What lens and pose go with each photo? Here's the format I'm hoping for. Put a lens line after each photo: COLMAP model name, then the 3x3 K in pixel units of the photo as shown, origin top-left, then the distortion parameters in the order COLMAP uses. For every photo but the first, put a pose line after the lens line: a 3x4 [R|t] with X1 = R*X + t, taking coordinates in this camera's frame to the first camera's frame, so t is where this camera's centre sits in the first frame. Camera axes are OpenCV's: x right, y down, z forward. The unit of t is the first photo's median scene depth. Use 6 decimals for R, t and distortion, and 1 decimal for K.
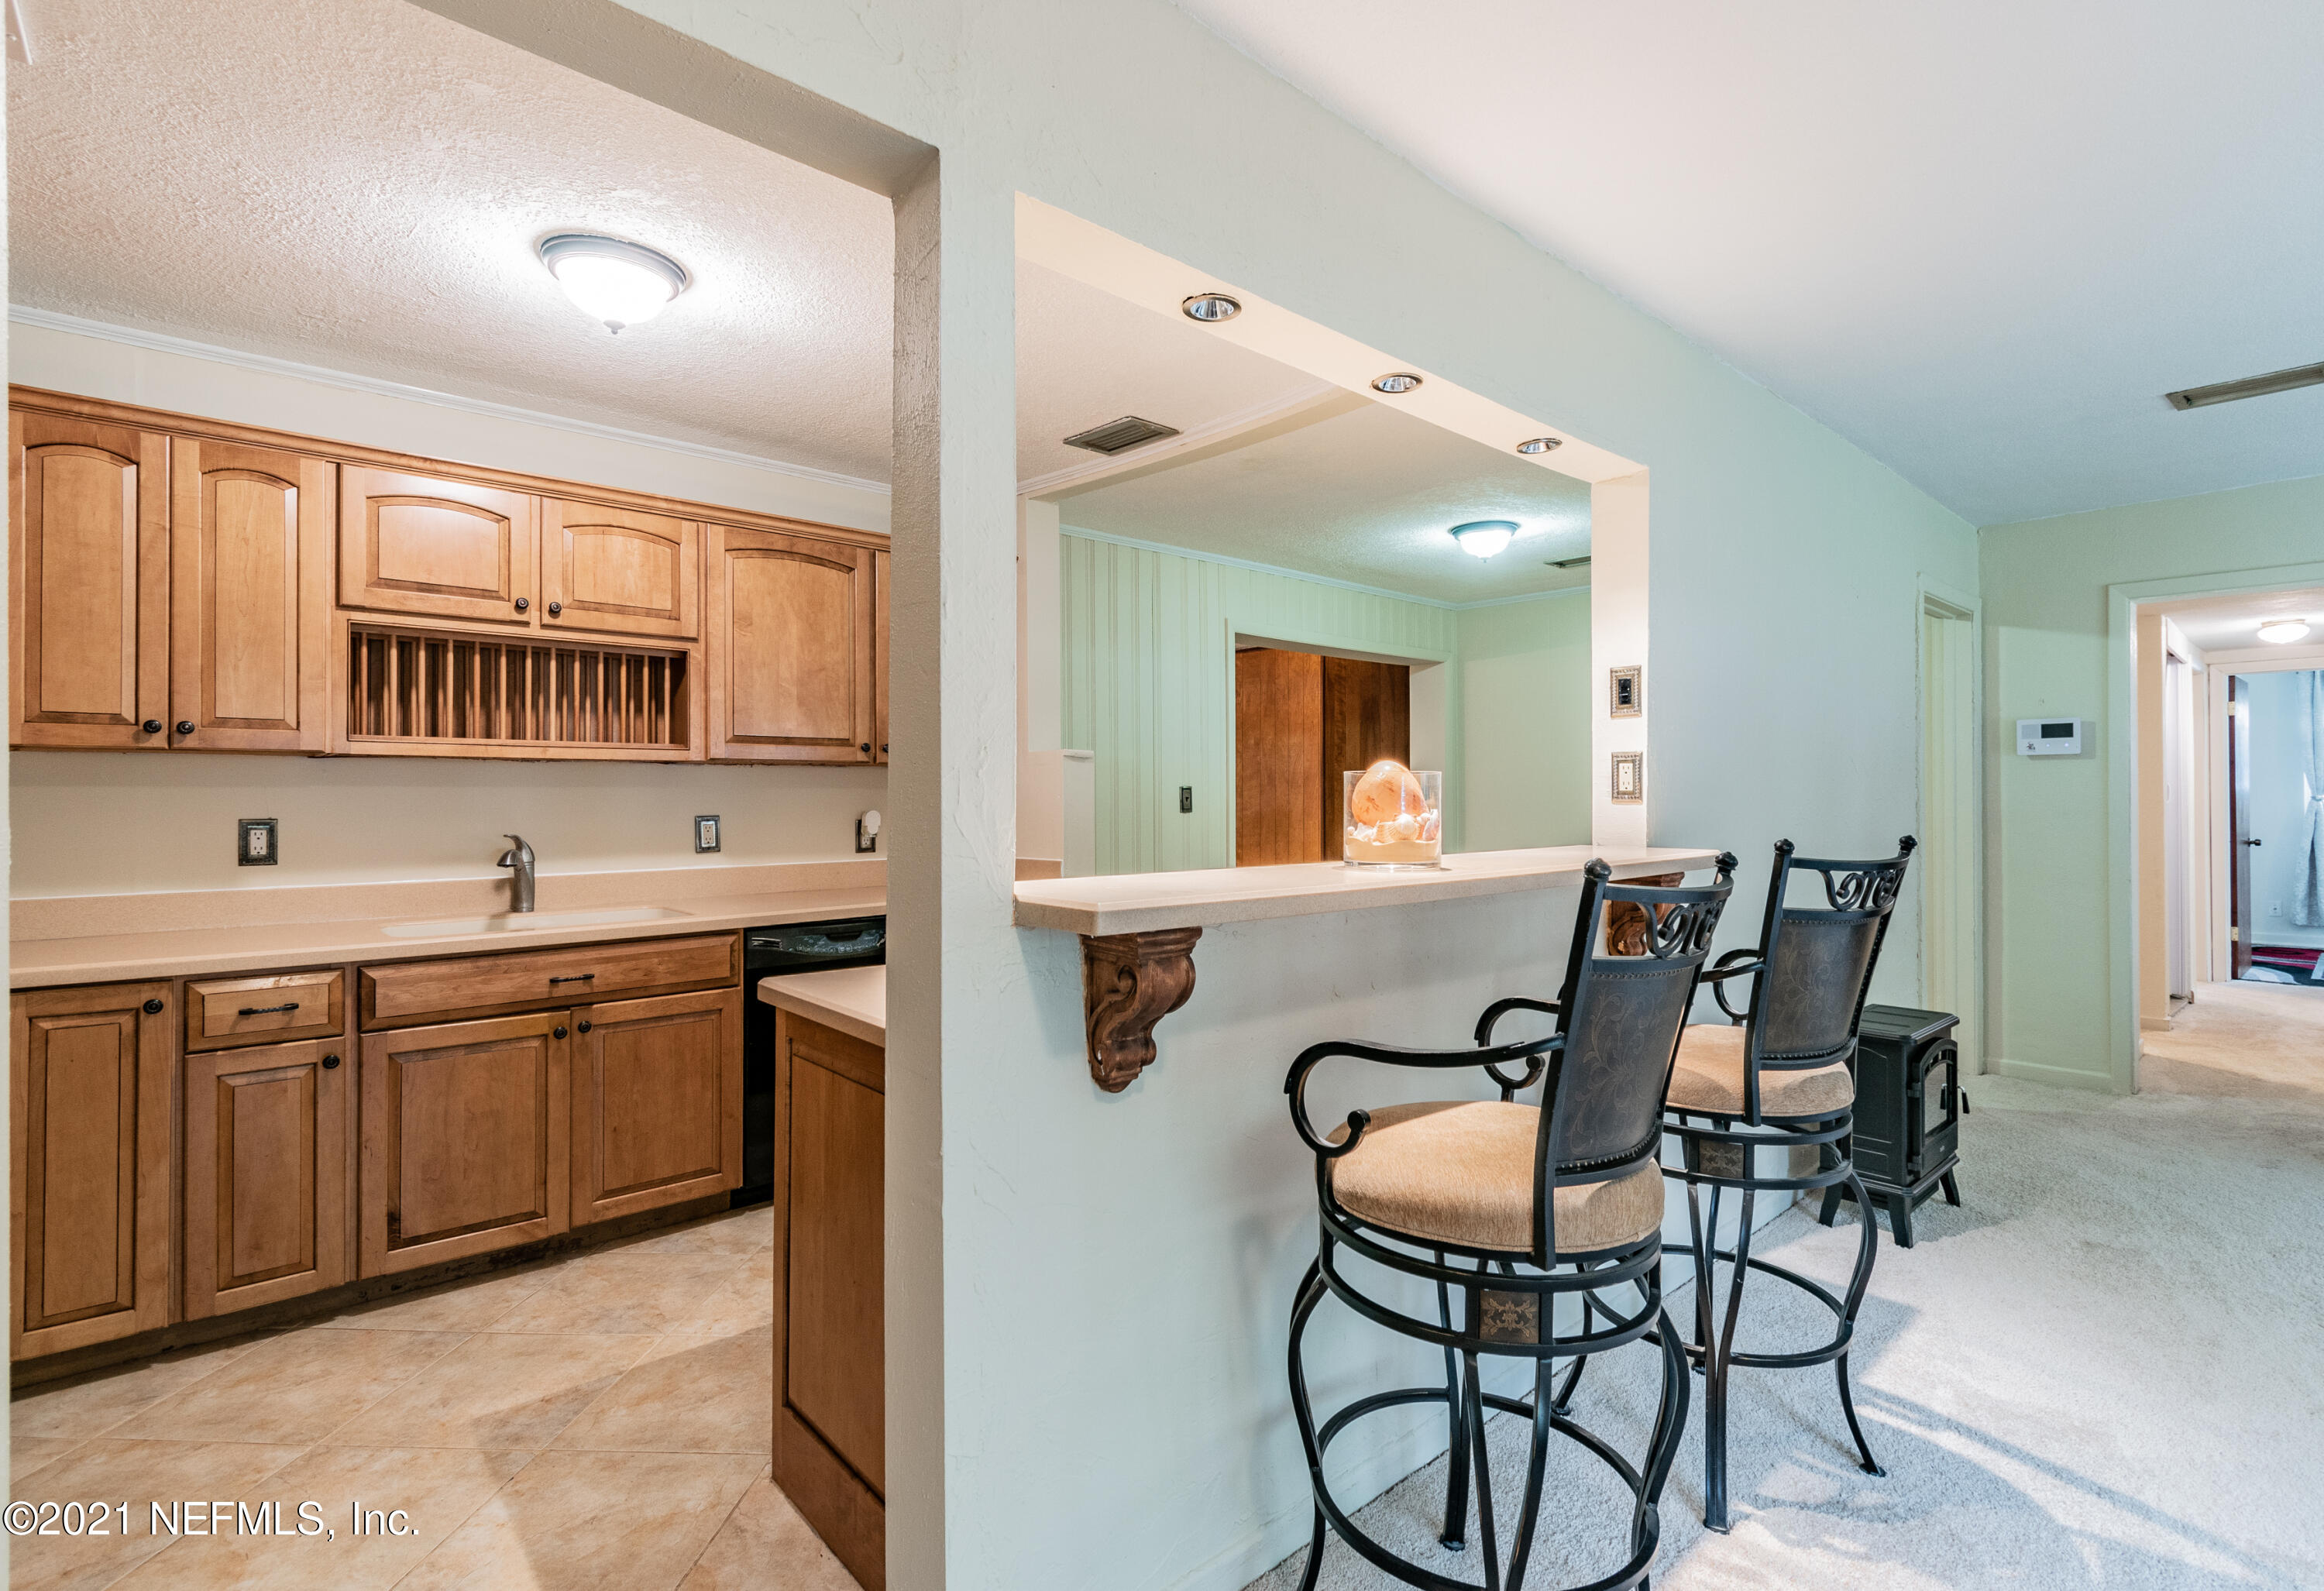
lens RADIAL K [[1095.4, 0, 1148.8], [0, 1095.4, 784.6], [0, 0, 1]] dist [0.001450, -0.001828]
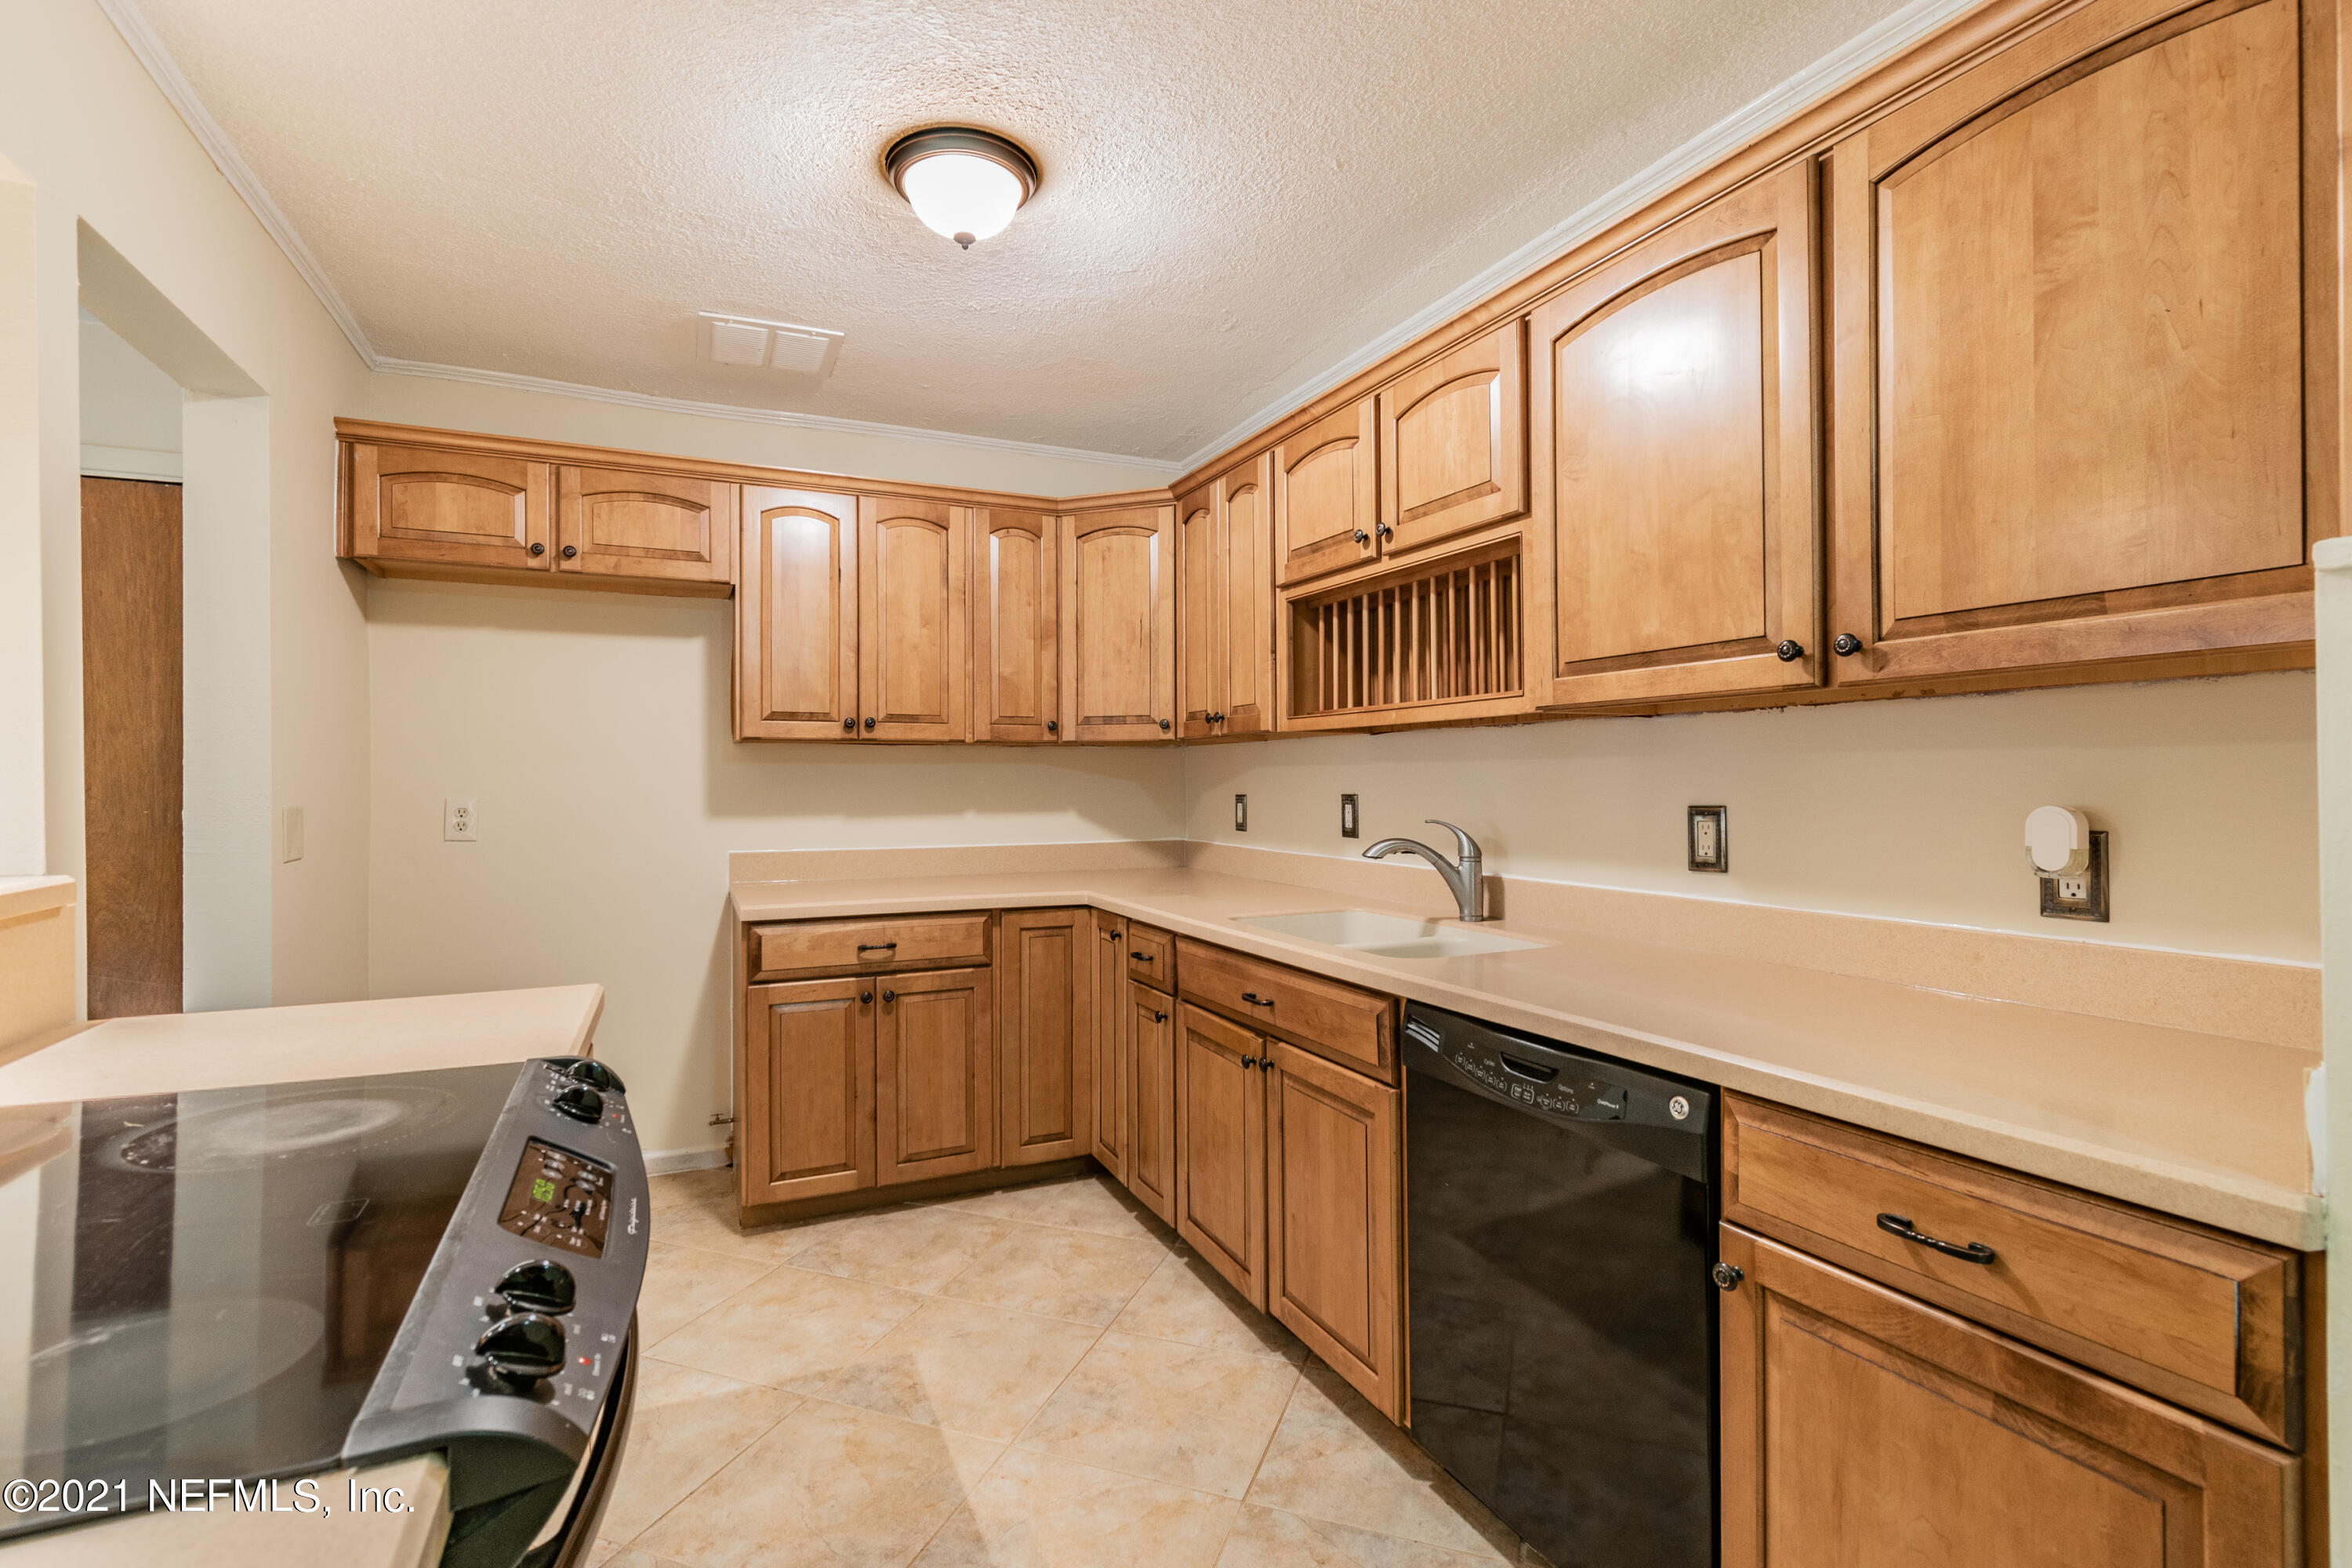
lens RADIAL K [[1063.2, 0, 1187.0], [0, 1063.2, 775.9], [0, 0, 1]] dist [0.002062, -0.002709]
pose [[-0.256716, 0.002259, -0.966484, 0.244181], [0.015776, 0.999874, -0.001854, 0.013609], [0.966358, -0.015723, -0.256719, 1.167807]]
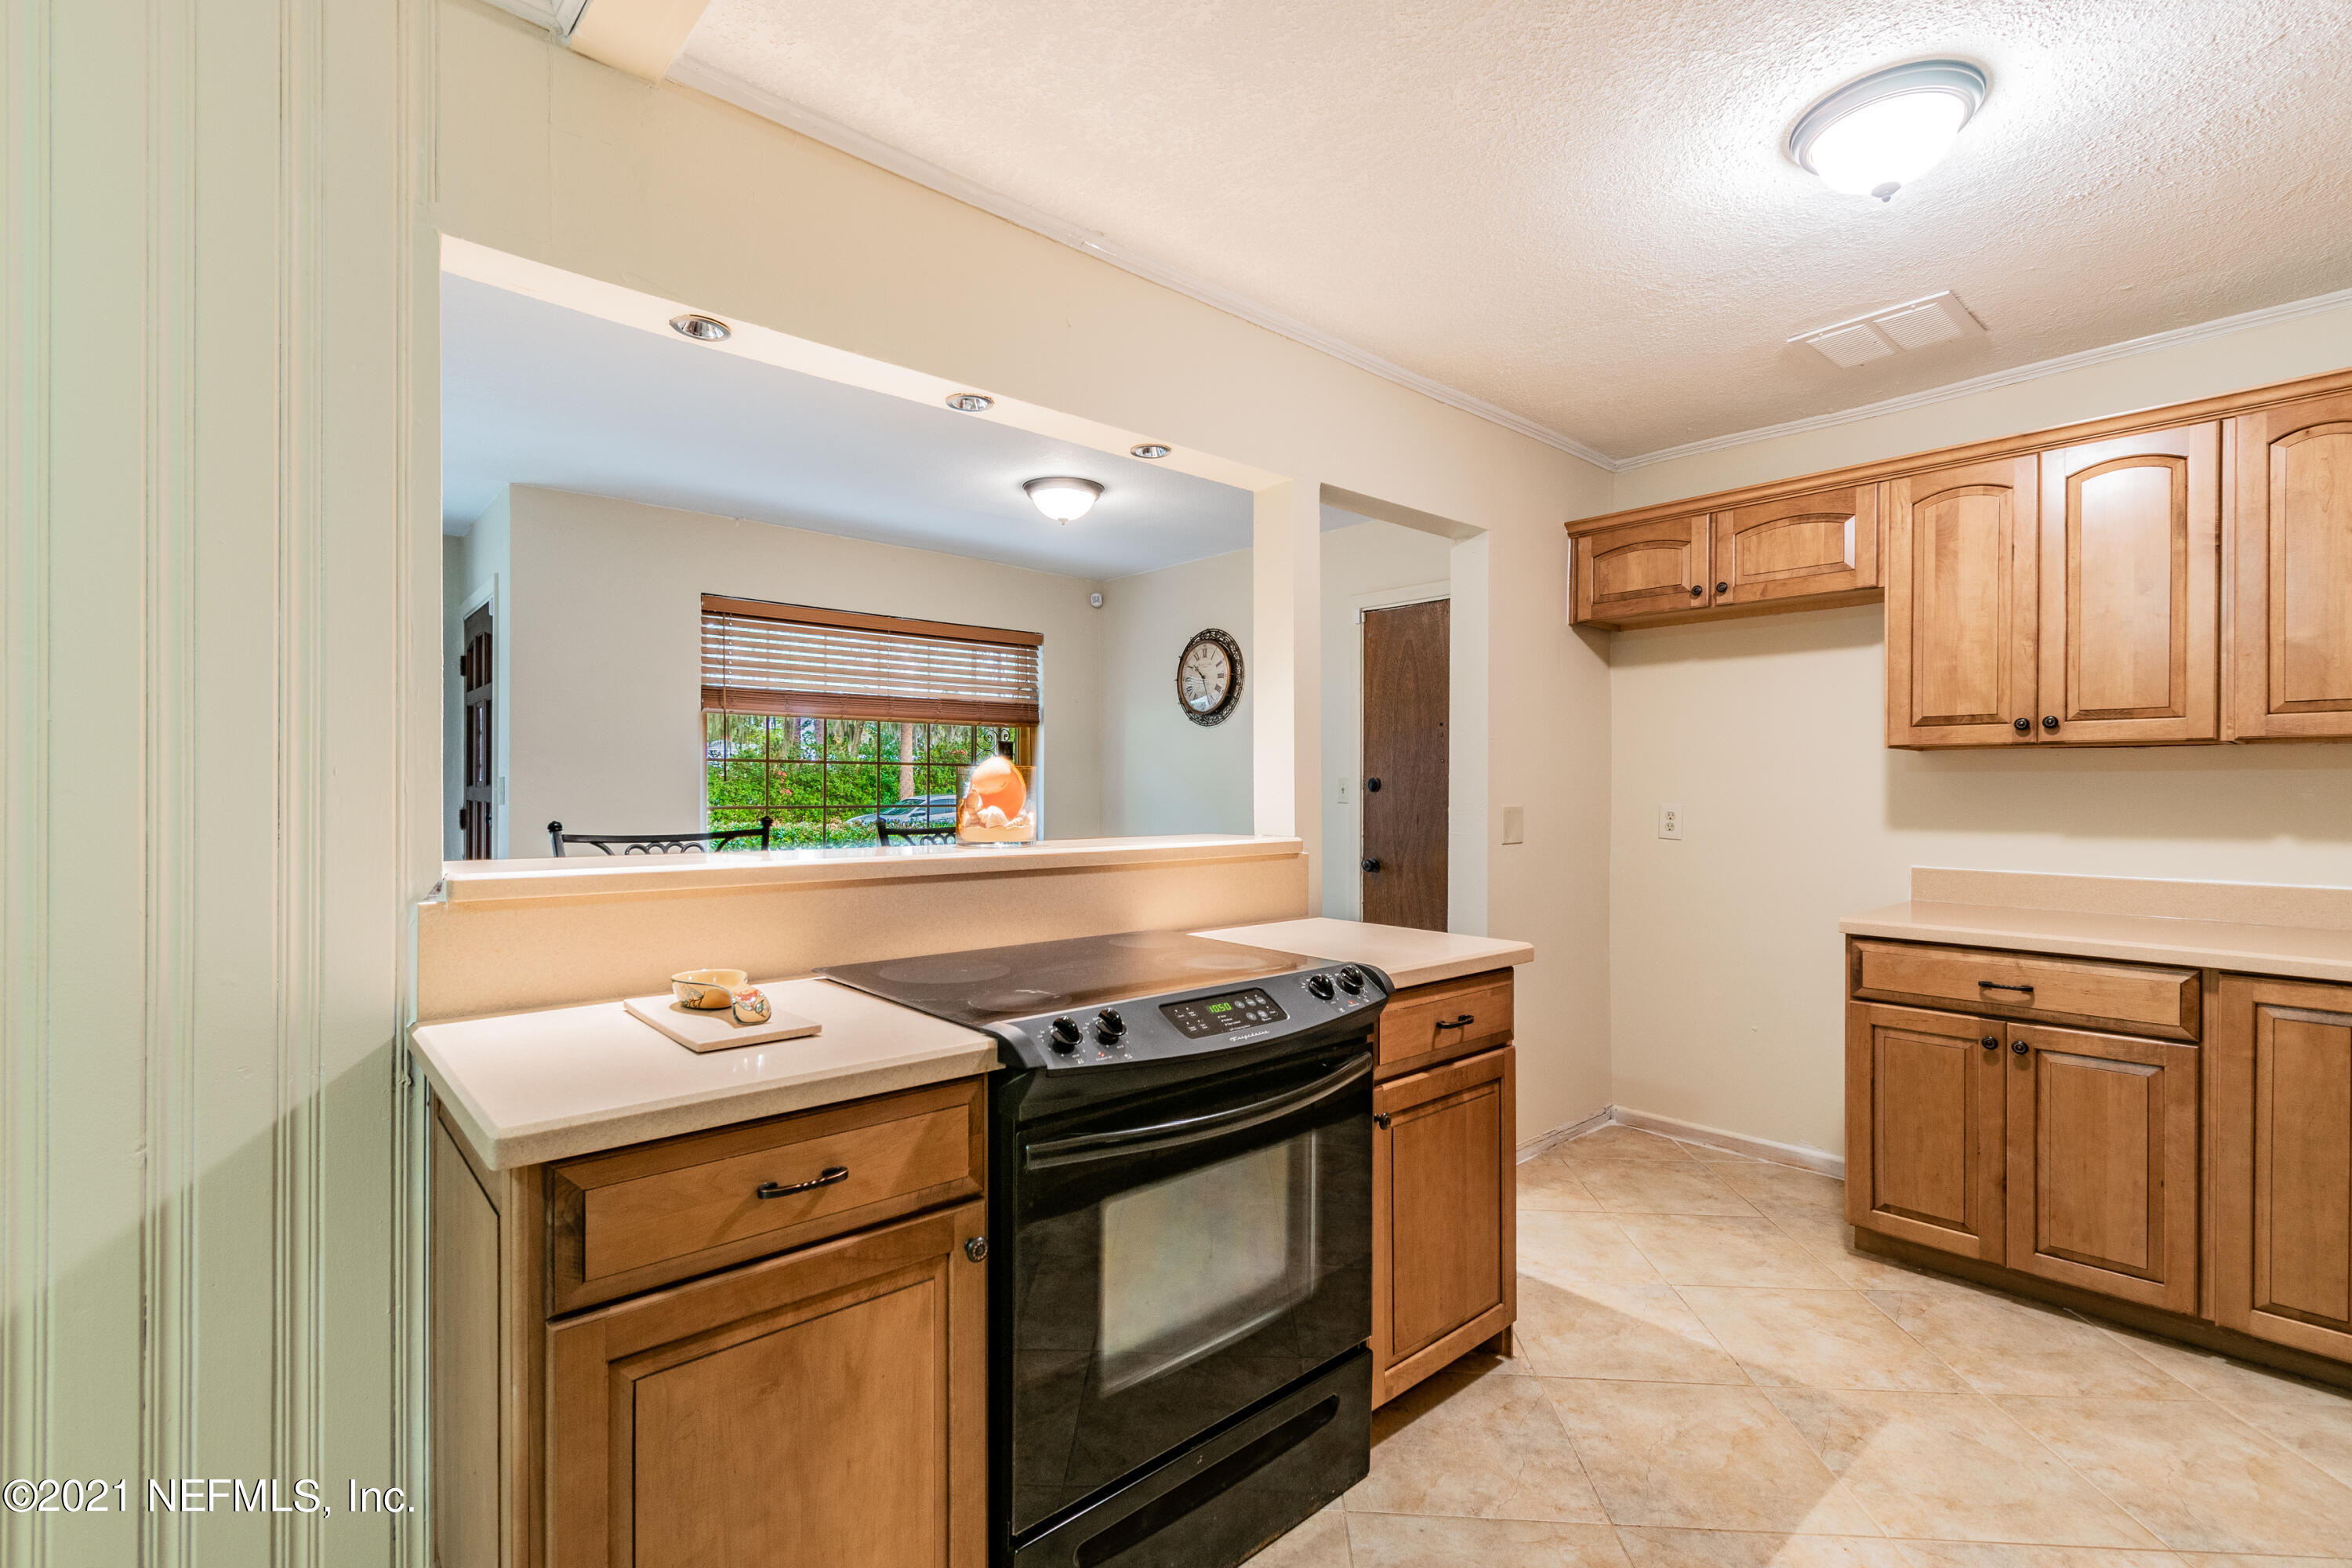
lens RADIAL K [[1063.2, 0, 1160.5], [0, 1063.2, 795.4], [0, 0, 1]] dist [0.002062, -0.002709]
pose [[-0.999788, 0.001609, -0.020525, 0.043162], [0.001702, 0.999988, -0.004516, 0.017055], [0.020518, -0.004550, -0.999779, 1.476918]]
